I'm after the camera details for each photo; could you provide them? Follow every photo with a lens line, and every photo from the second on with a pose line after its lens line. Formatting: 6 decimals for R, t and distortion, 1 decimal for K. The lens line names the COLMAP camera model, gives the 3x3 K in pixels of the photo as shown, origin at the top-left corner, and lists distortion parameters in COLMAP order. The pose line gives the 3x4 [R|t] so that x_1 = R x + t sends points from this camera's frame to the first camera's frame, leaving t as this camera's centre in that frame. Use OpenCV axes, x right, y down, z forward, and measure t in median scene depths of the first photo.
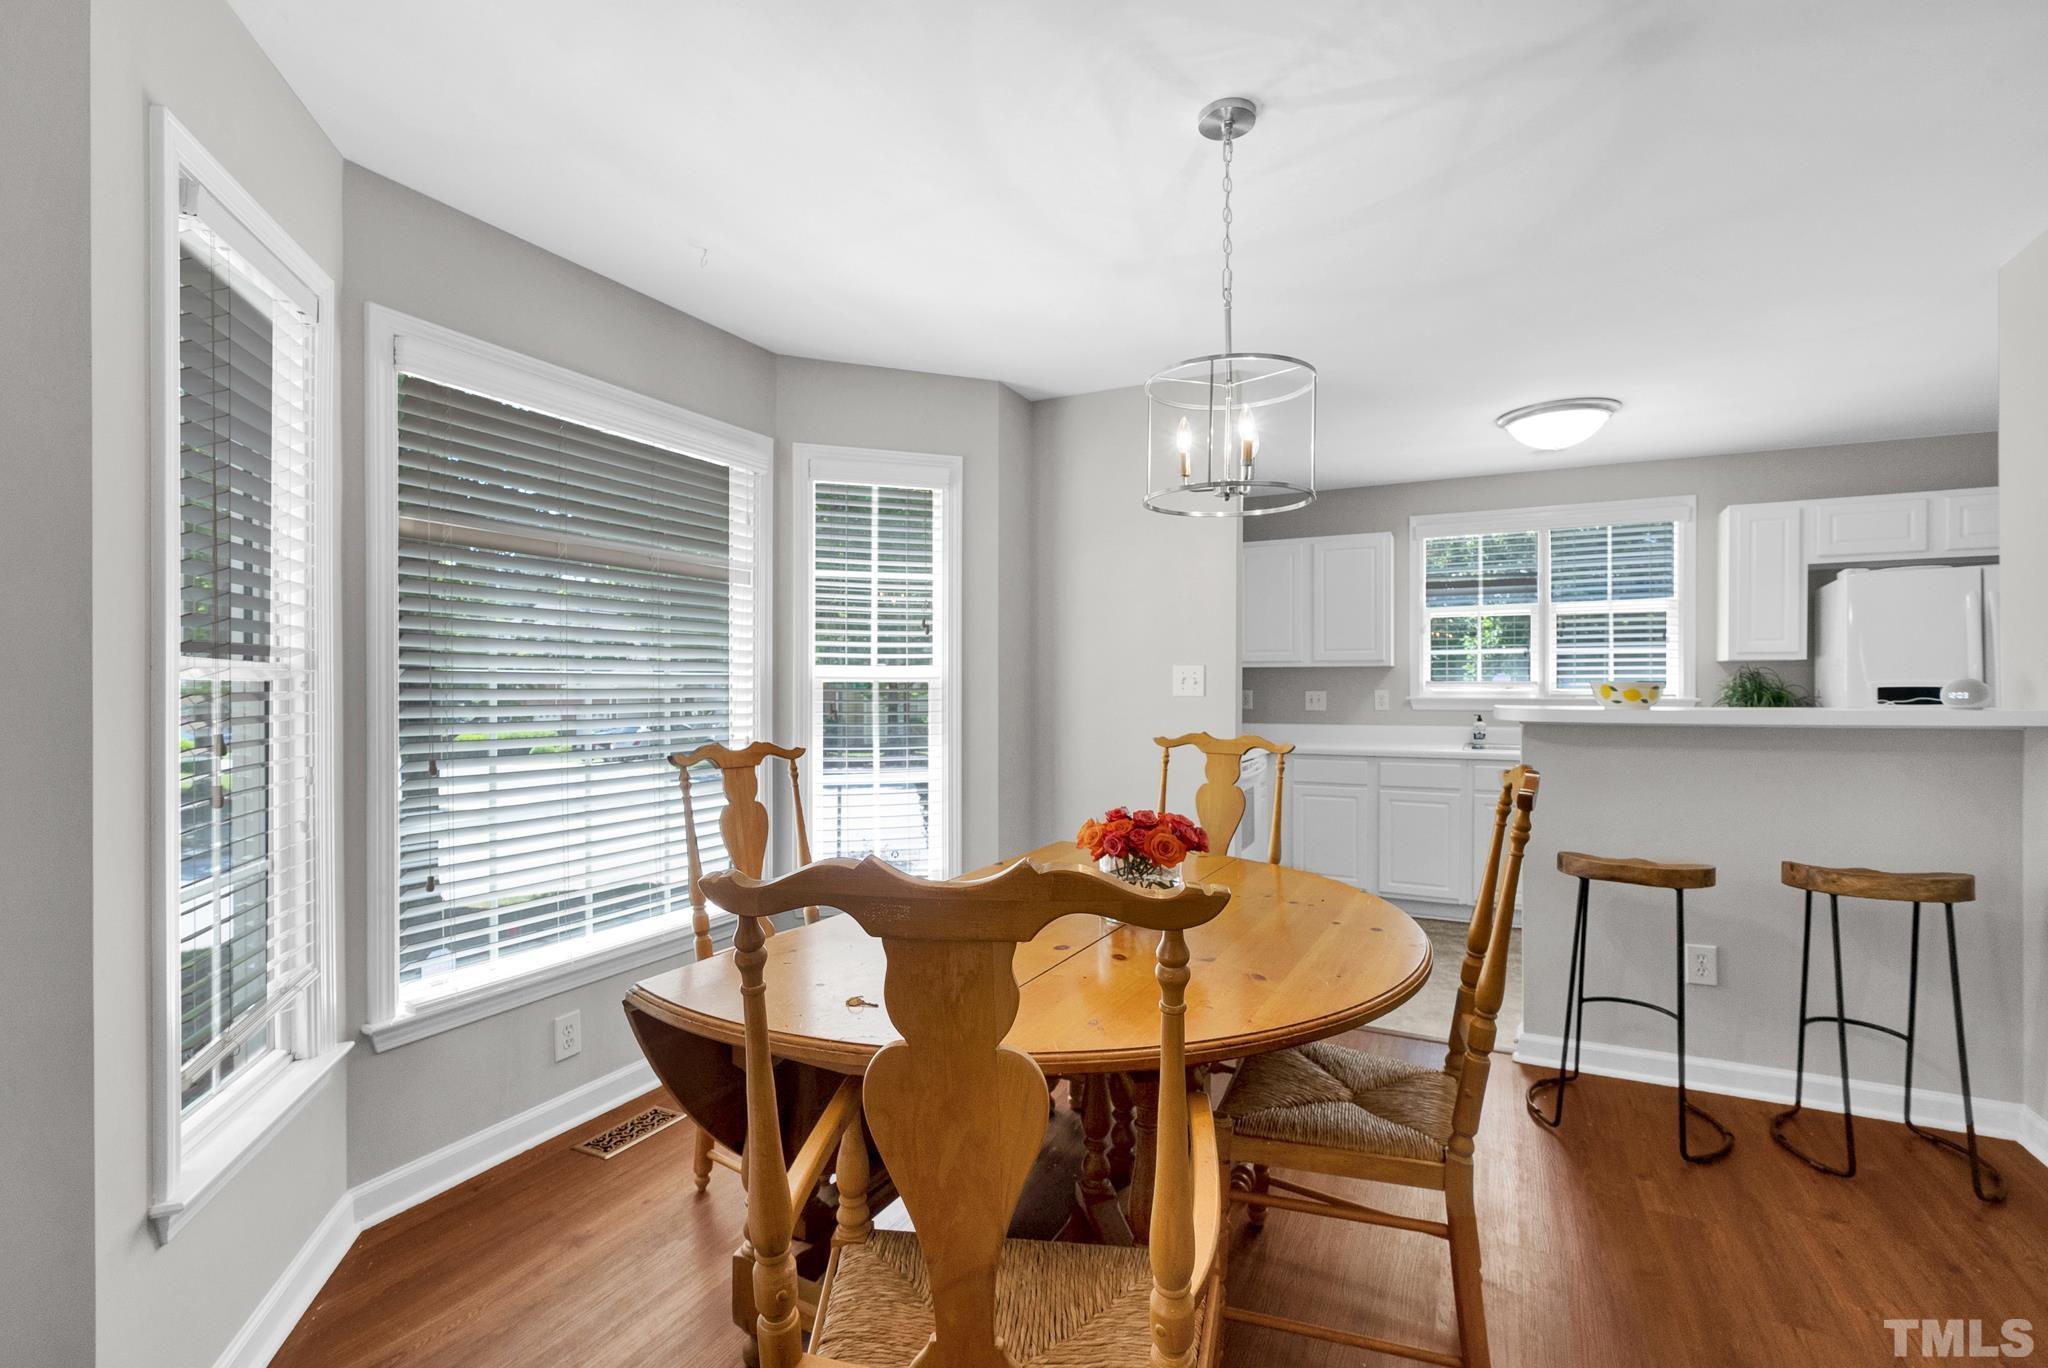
lens RADIAL K [[891.1, 0, 1026.4], [0, 891.1, 684.1], [0, 0, 1]] dist [0.000041, -0.005876]
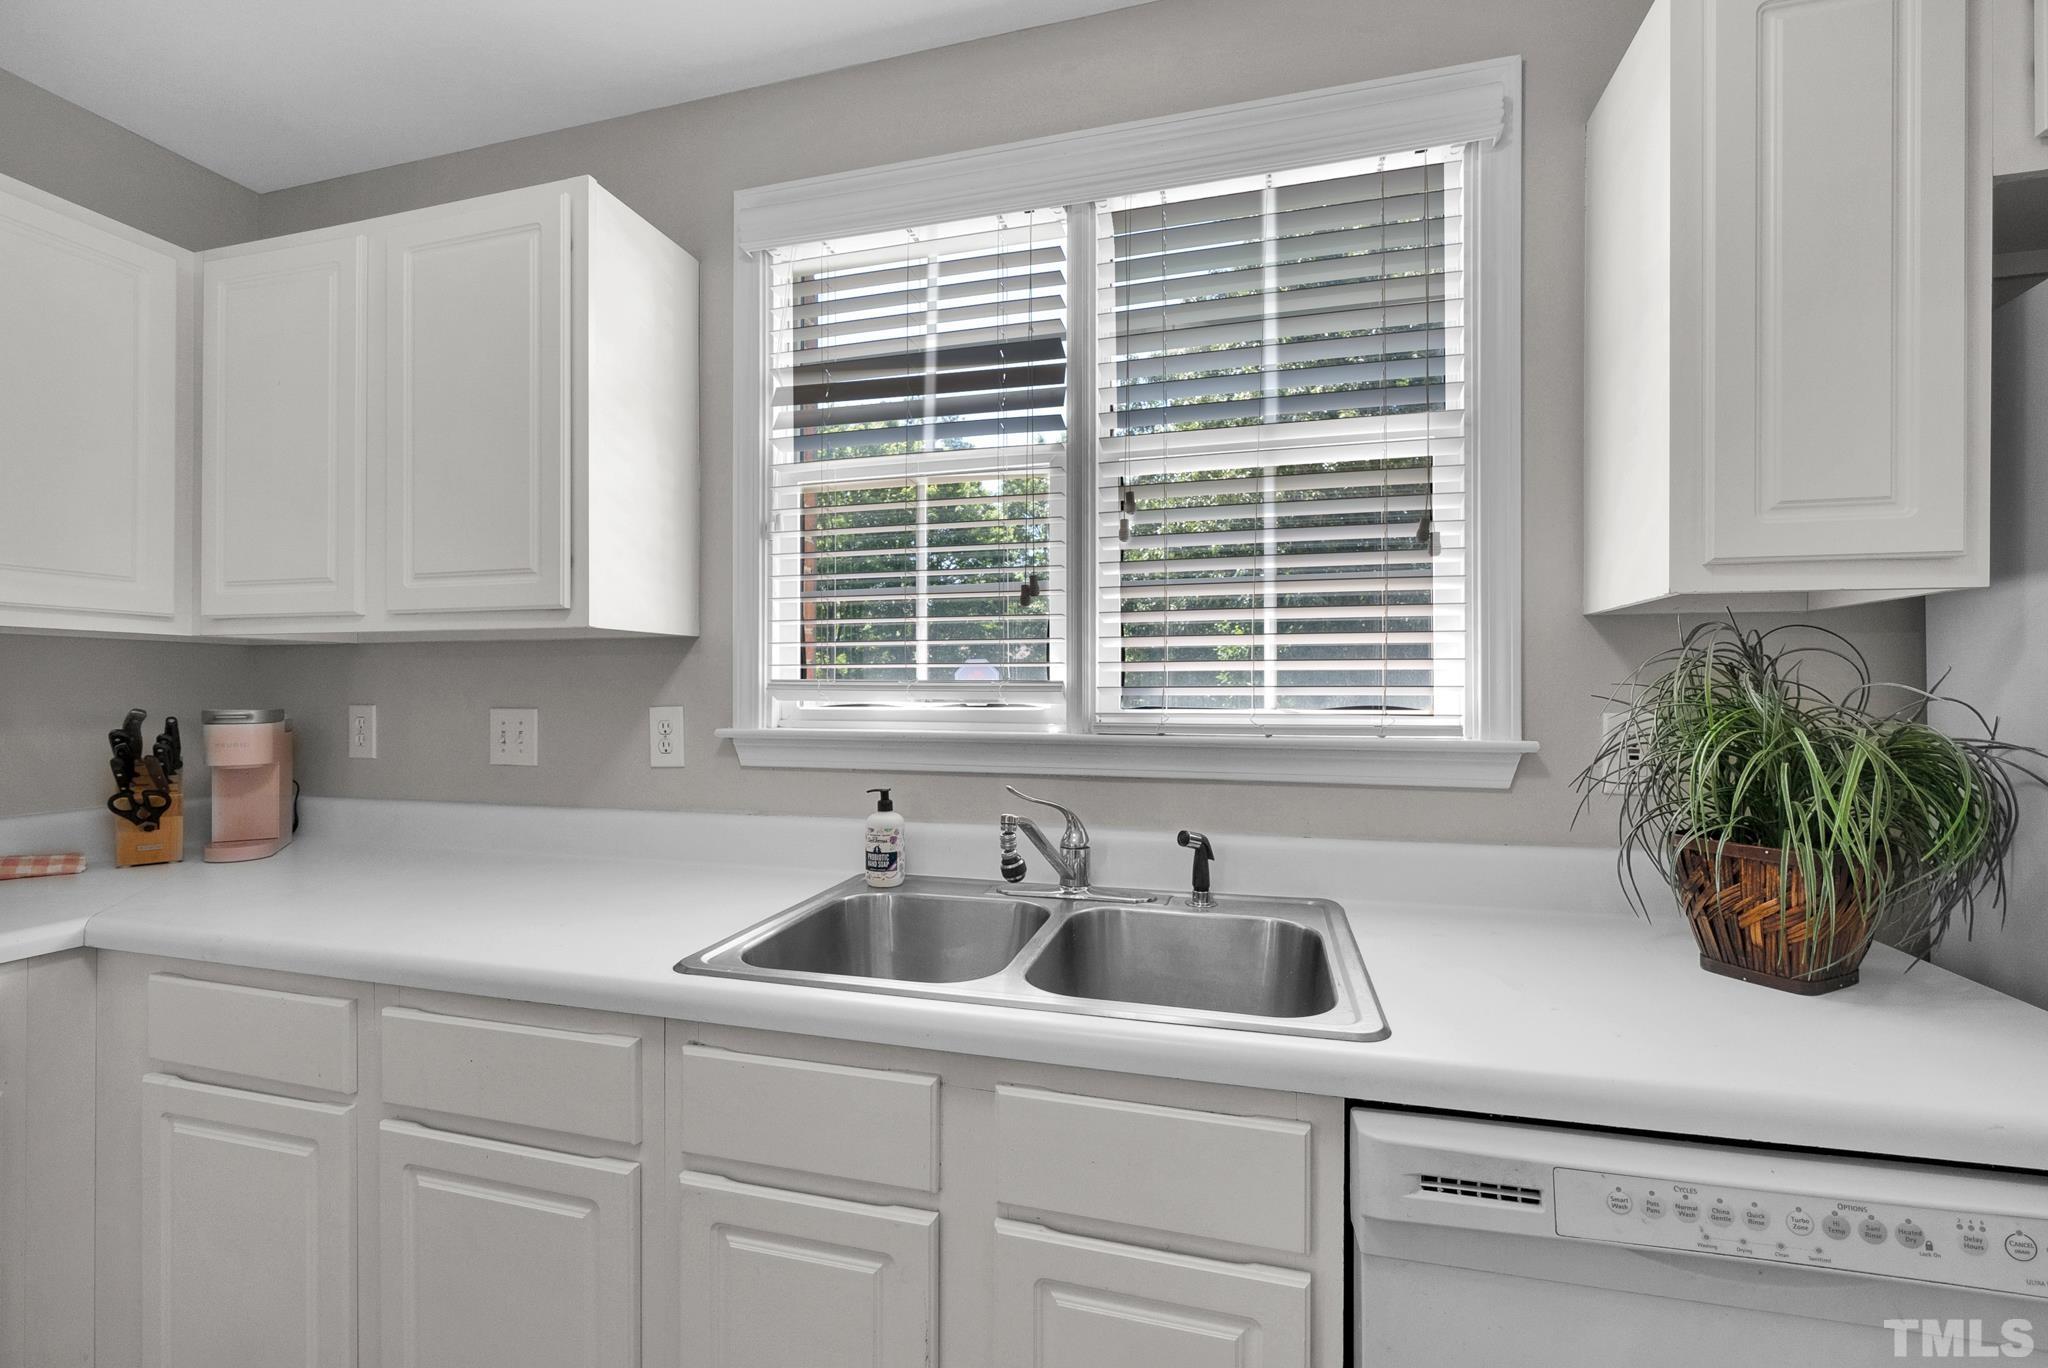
lens RADIAL K [[914.2, 0, 1028.0], [0, 914.2, 689.5], [0, 0, 1]] dist [-0.001575, -0.000446]
pose [[0.974251, 0.002481, 0.225454, 0.595621], [-0.003235, 0.999990, 0.002973, -0.001789], [-0.225444, -0.003626, 0.974249, 0.835805]]
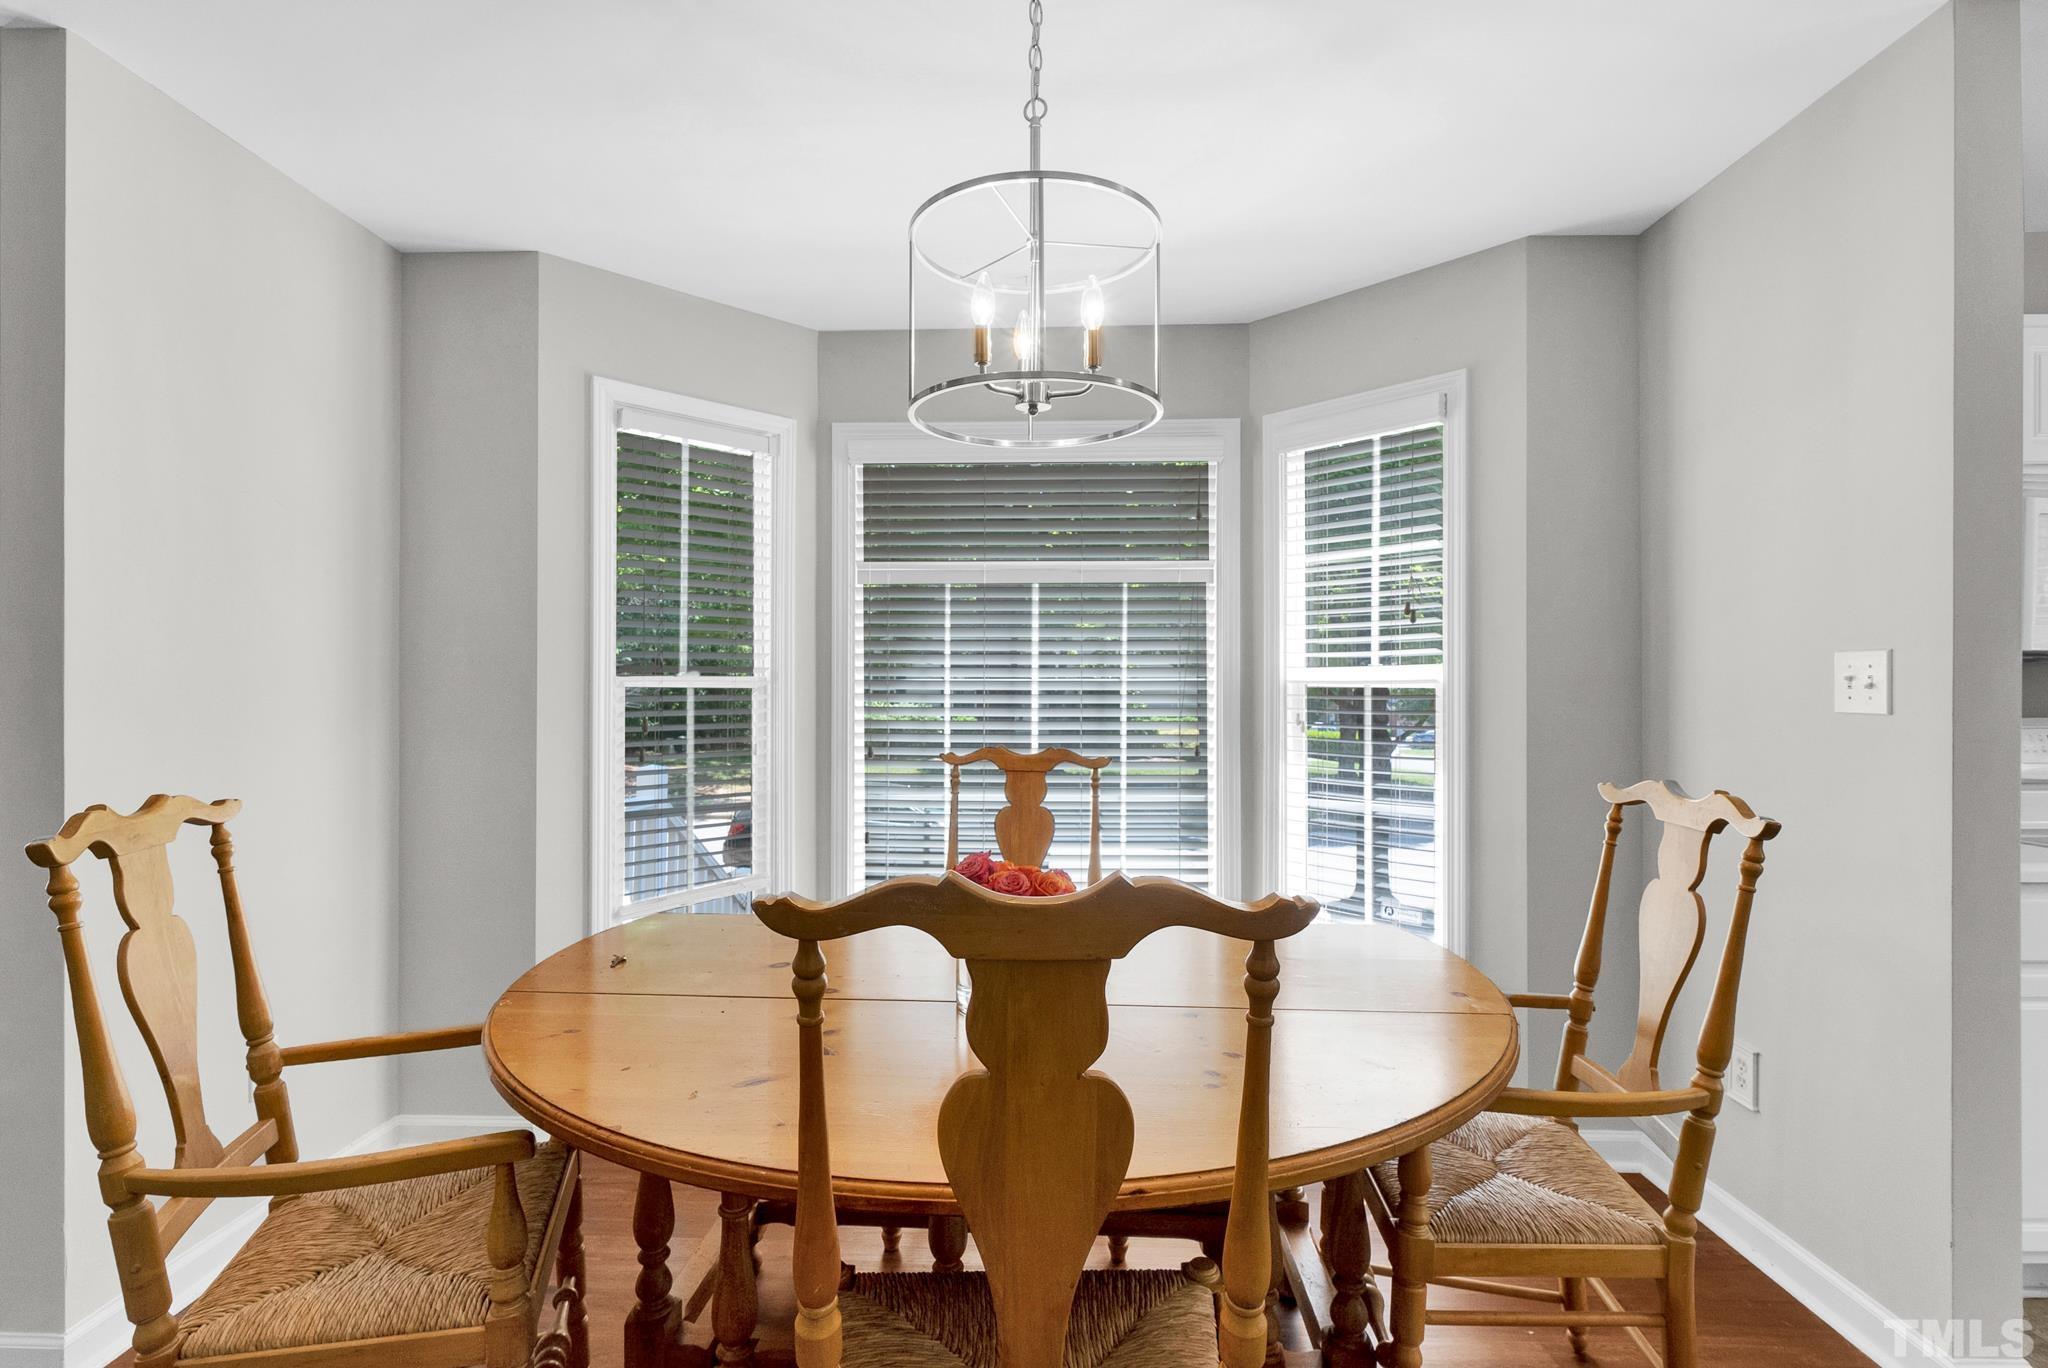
lens RADIAL K [[958.8, 0, 1024.0], [0, 958.8, 684.0], [0, 0, 1]] dist [-0.001304, -0.000311]
pose [[0.427612, -0.006049, -0.903942, 0.387144], [-0.000191, 0.999977, -0.006783, 0.000781], [0.903963, 0.003073, 0.427601, 0.302600]]
